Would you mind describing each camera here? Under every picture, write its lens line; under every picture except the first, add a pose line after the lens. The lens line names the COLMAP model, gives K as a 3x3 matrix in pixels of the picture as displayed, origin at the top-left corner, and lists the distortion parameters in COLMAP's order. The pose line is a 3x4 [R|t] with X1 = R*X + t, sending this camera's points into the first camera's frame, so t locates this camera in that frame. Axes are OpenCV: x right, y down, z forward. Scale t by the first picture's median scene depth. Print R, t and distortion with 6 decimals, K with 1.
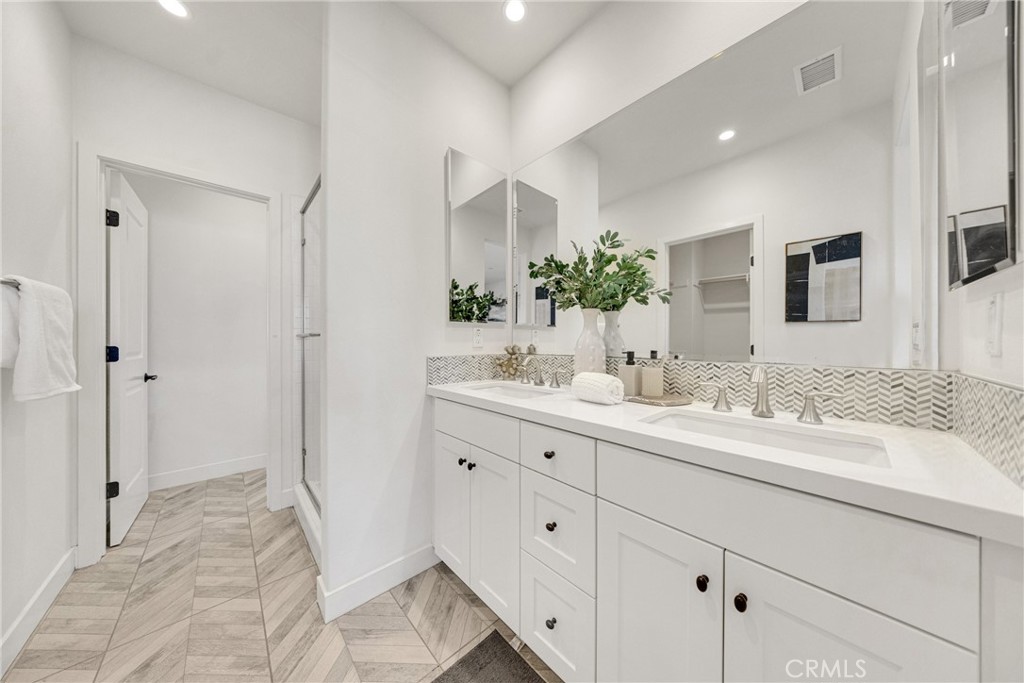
lens RADIAL K [[306.5, 0, 512.0], [0, 306.5, 341.5], [0, 0, 1]] dist [0.000189, -0.000010]
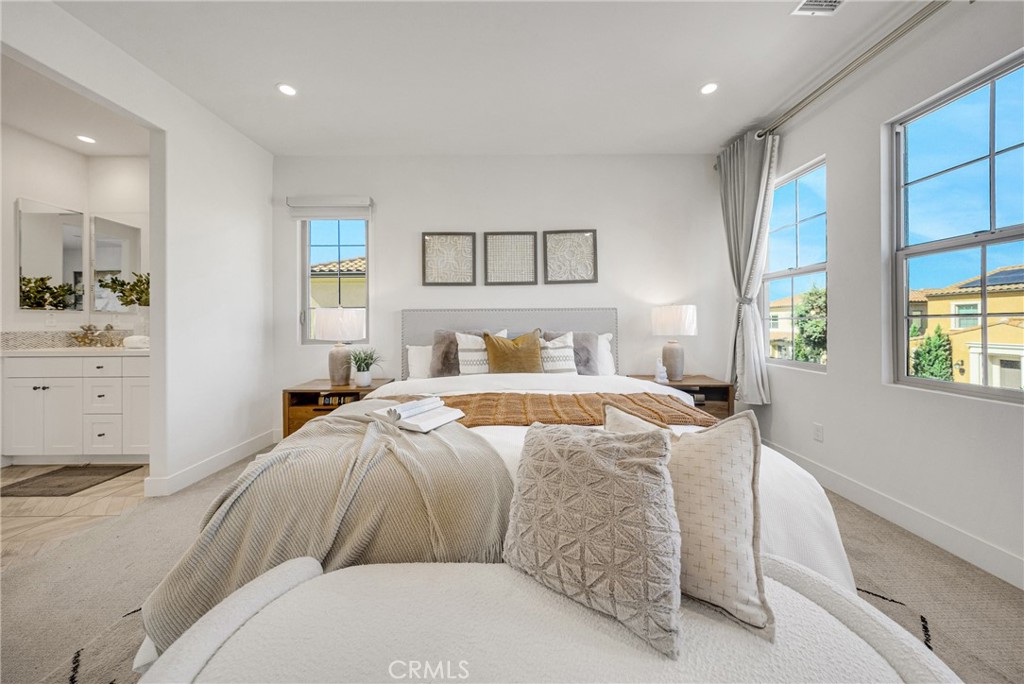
lens RADIAL K [[331.6, 0, 512.4], [0, 331.6, 321.1], [0, 0, 1]] dist [0.000414, 0.000022]
pose [[0.673982, -0.000239, 0.738747, 0.209340], [0.003853, 0.999987, -0.003192, 0.007719], [-0.738737, 0.004998, 0.673975, -1.750658]]
